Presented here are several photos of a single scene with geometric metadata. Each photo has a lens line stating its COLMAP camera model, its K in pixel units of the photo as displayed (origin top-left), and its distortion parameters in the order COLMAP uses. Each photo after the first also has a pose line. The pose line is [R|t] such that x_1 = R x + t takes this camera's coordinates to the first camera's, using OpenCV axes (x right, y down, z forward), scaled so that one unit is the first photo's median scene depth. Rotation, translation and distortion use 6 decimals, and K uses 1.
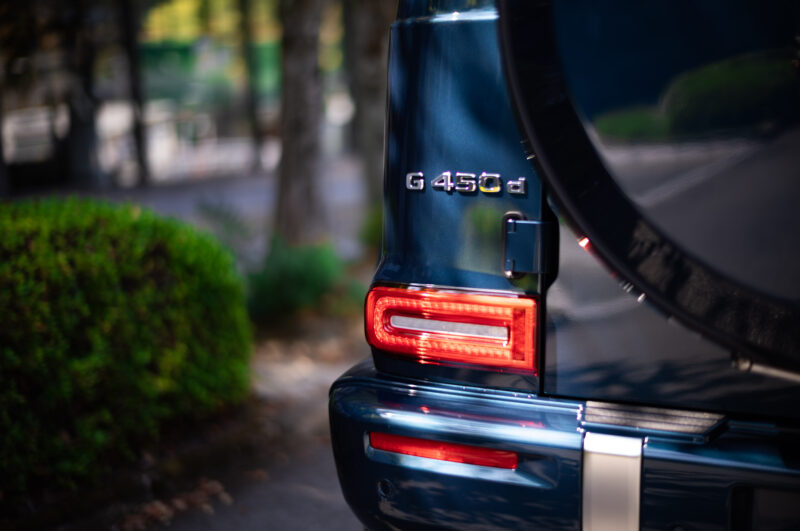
lens RADIAL K [[1147.2, 0, 400.0], [0, 1147.2, 265.5], [0, 0, 1]] dist [0.002603, -0.001436]
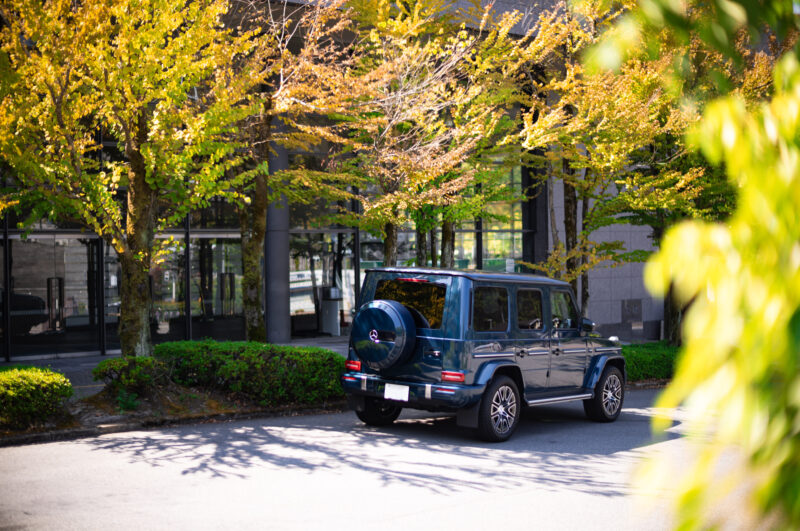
lens RADIAL K [[1147.2, 0, 400.0], [0, 1147.2, 265.5], [0, 0, 1]] dist [0.002603, -0.001436]
pose [[0.974117, 0.042853, -0.221945, 1.175167], [-0.072139, 0.989457, -0.125578, 0.191933], [0.214224, 0.138339, 0.966939, -3.812305]]
